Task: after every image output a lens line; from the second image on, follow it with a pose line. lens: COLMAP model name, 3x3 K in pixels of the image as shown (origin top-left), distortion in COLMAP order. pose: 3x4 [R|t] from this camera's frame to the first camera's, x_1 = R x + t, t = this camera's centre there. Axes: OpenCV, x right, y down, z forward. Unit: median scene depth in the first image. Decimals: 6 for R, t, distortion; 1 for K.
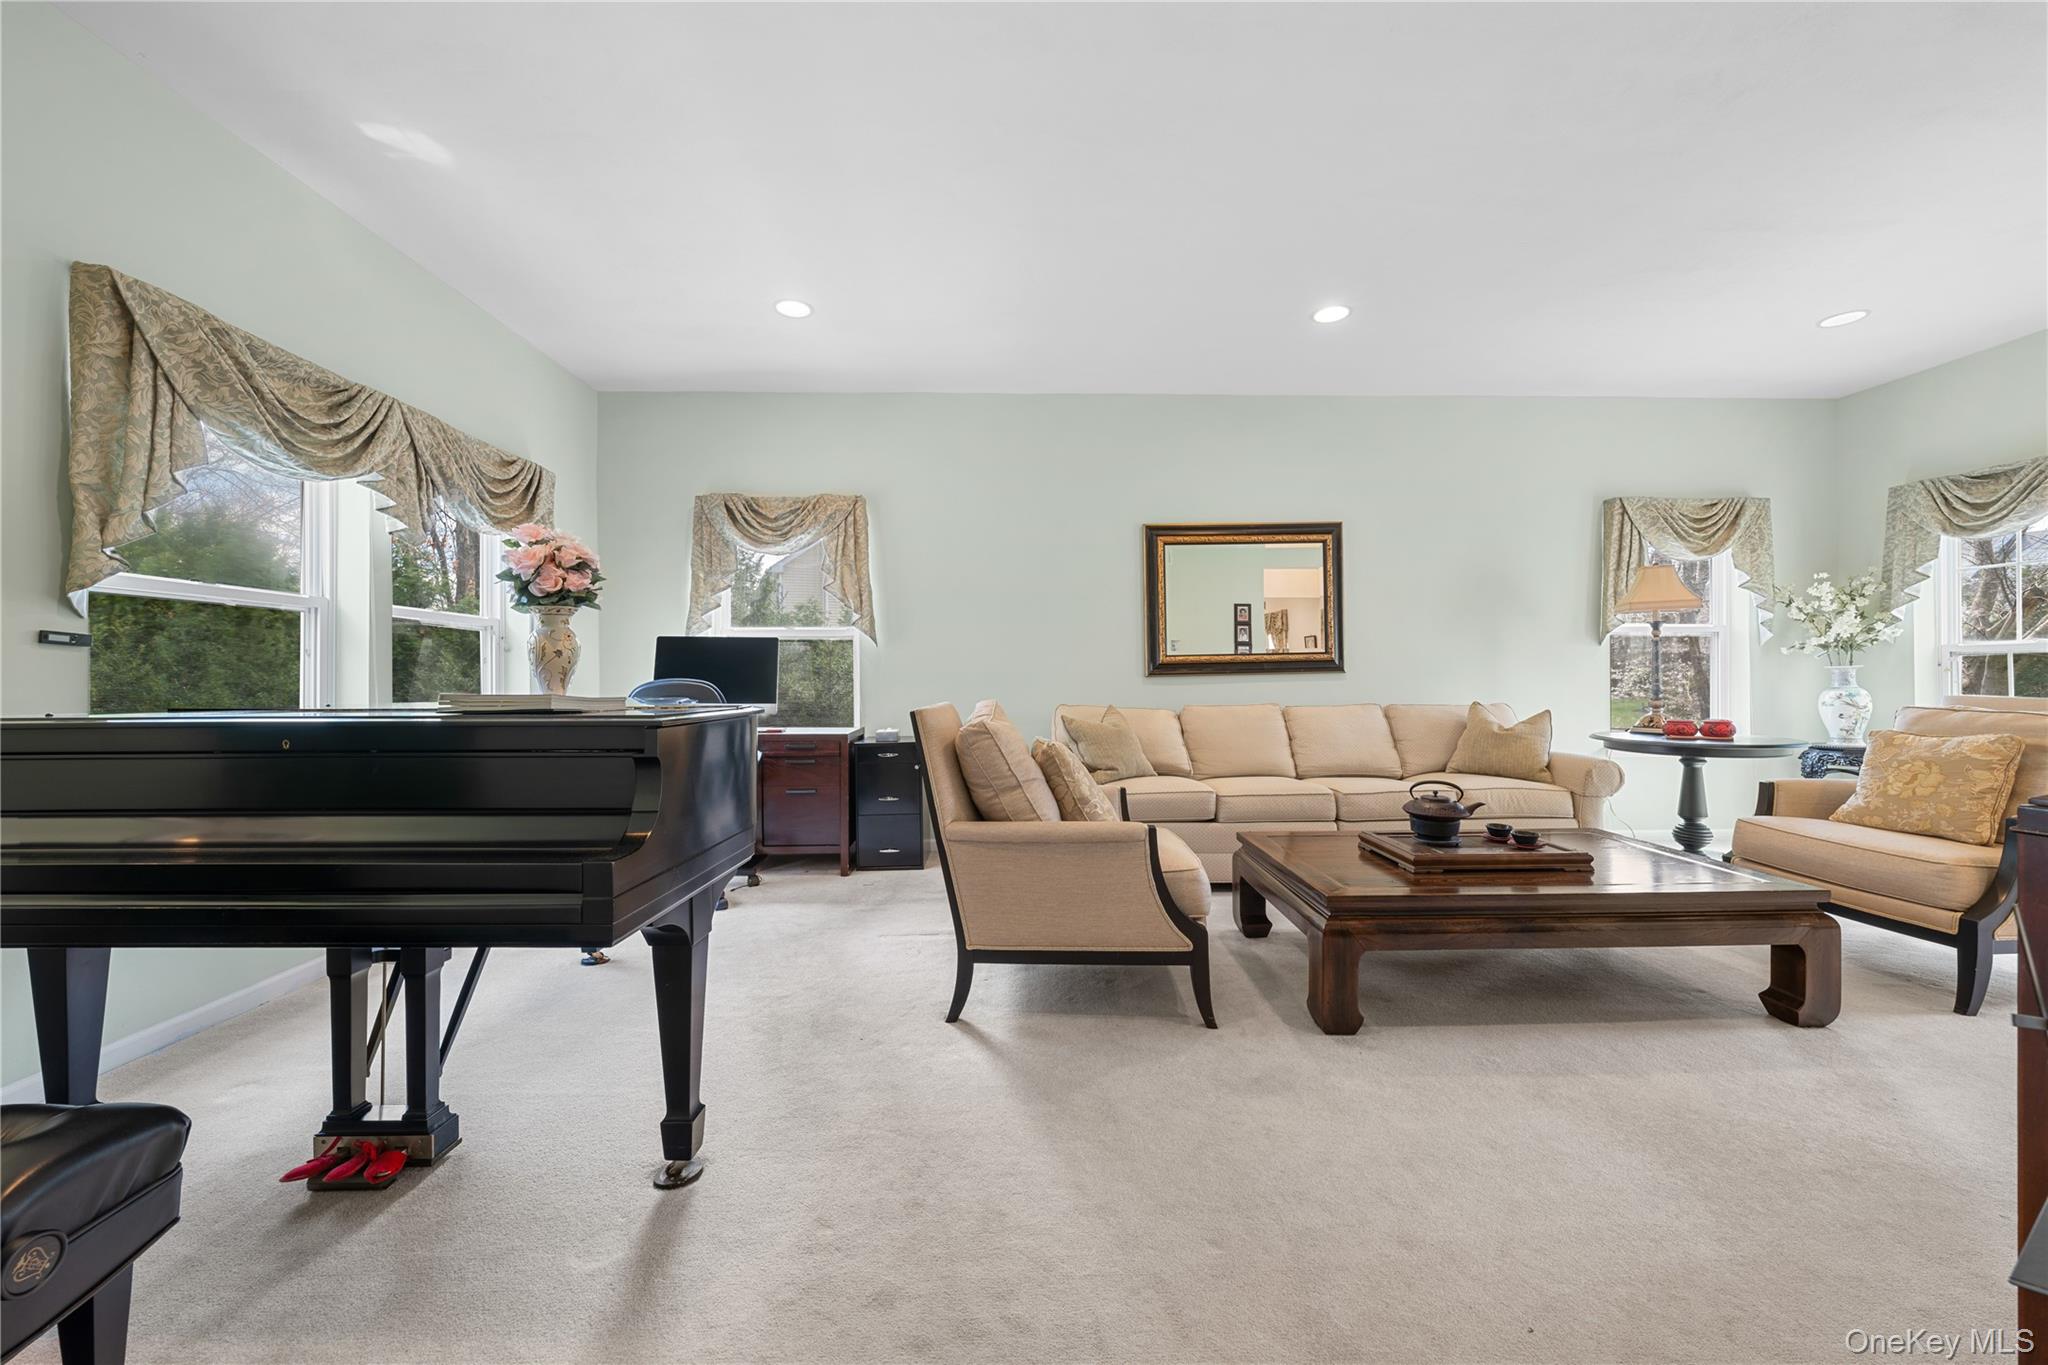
lens RADIAL K [[755.4, 0, 1022.1], [0, 755.4, 679.7], [0, 0, 1]] dist [-0.000047, 0.000000]
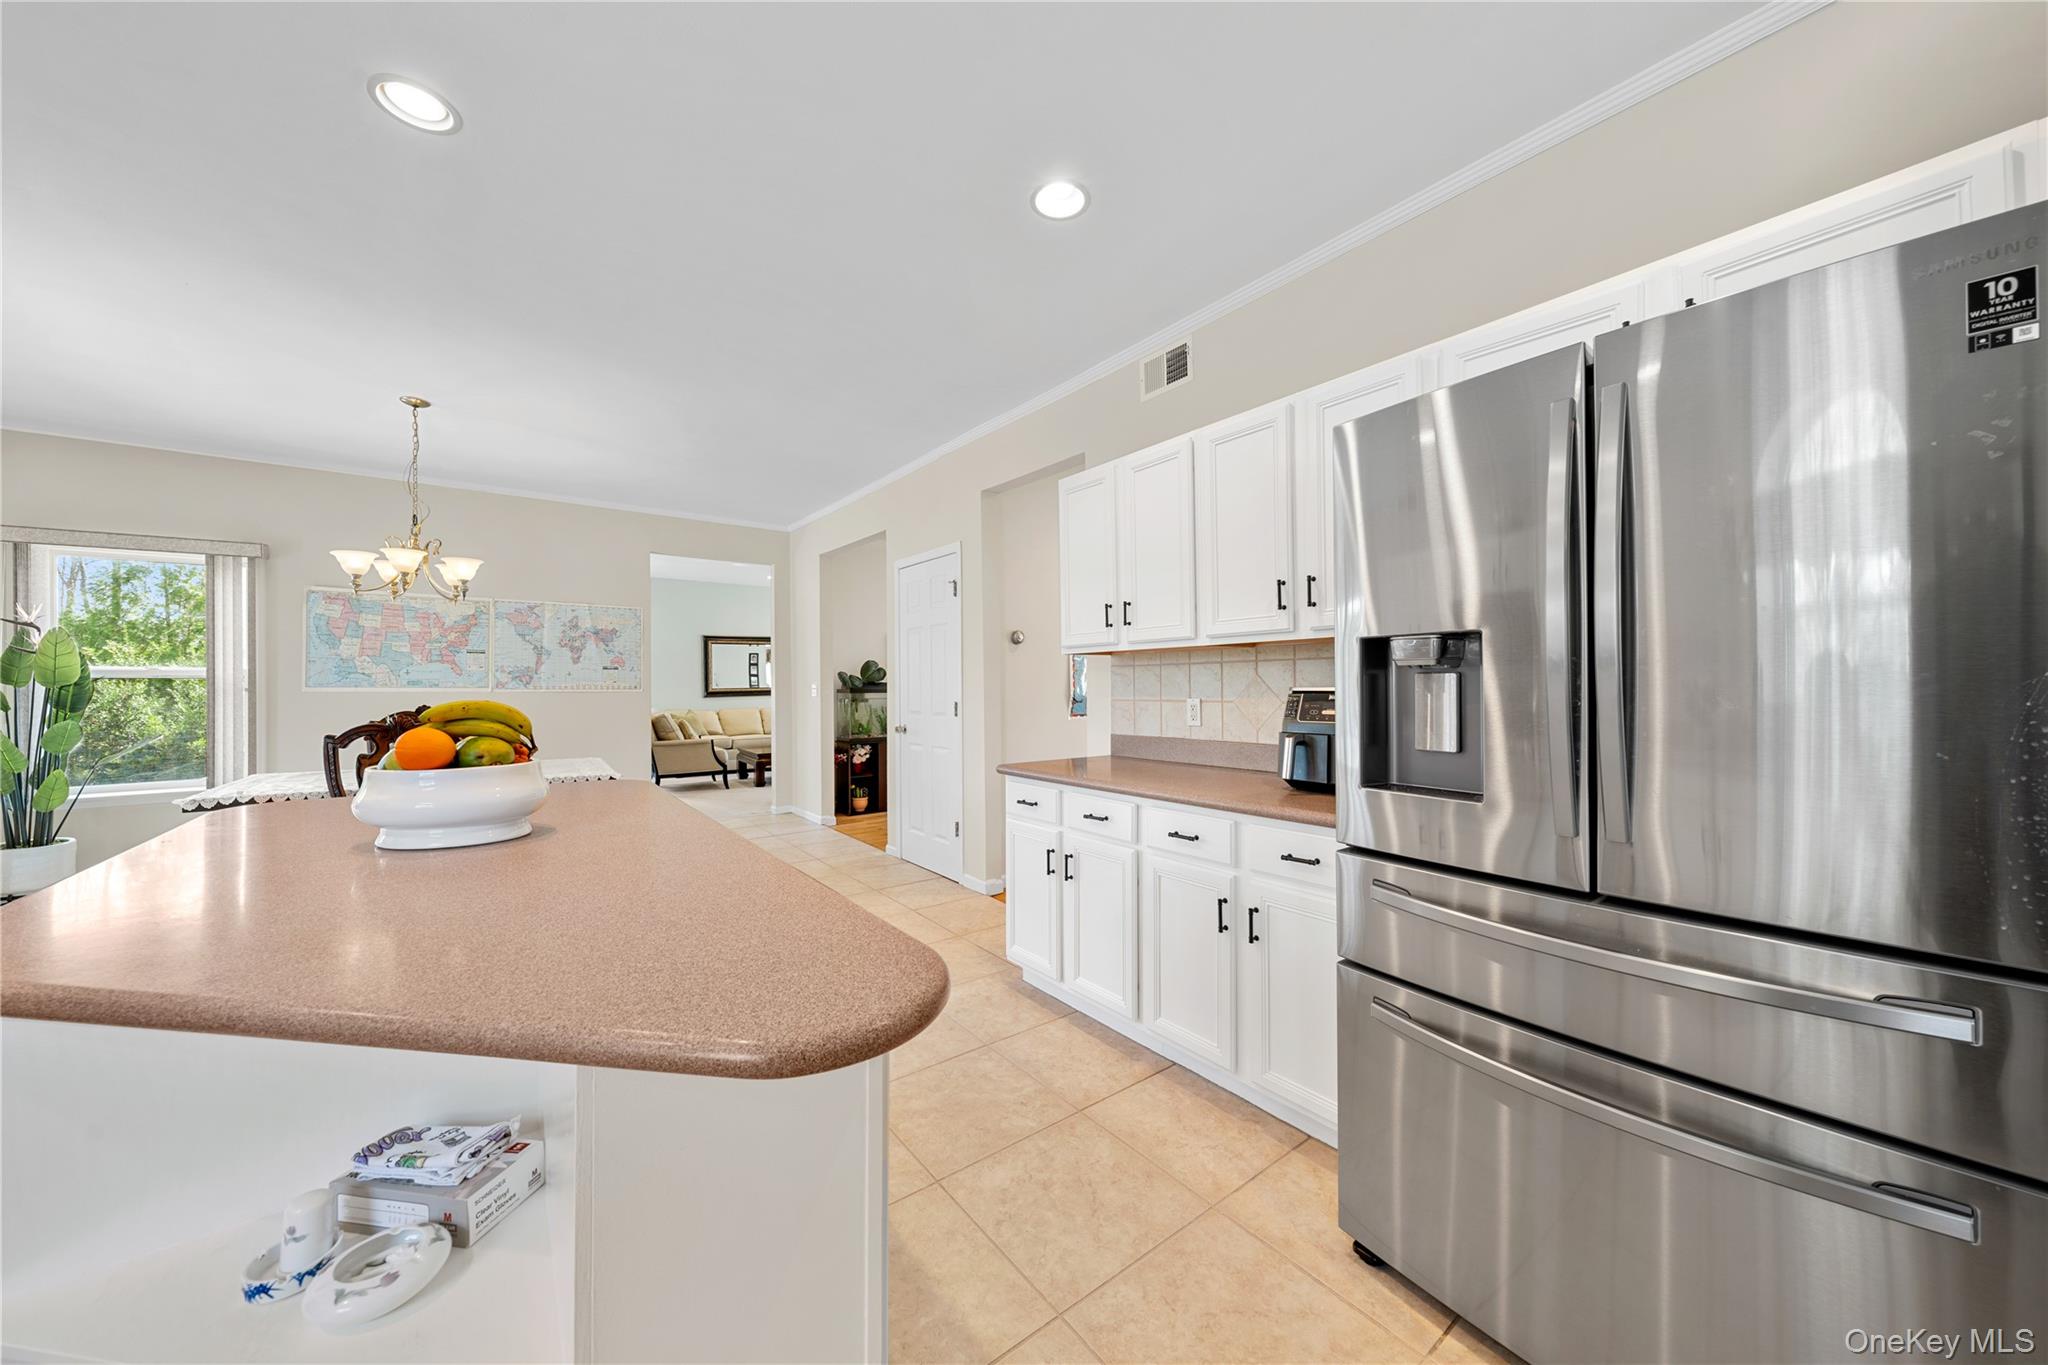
lens RADIAL K [[700.9, 0, 1022.2], [0, 700.9, 686.2], [0, 0, 1]] dist [-0.000999, -0.000052]
pose [[0.812022, -0.001094, 0.583626, -0.371213], [0.003839, 0.999987, -0.003467, -0.033997], [-0.583615, 0.005056, 0.812015, -1.671678]]
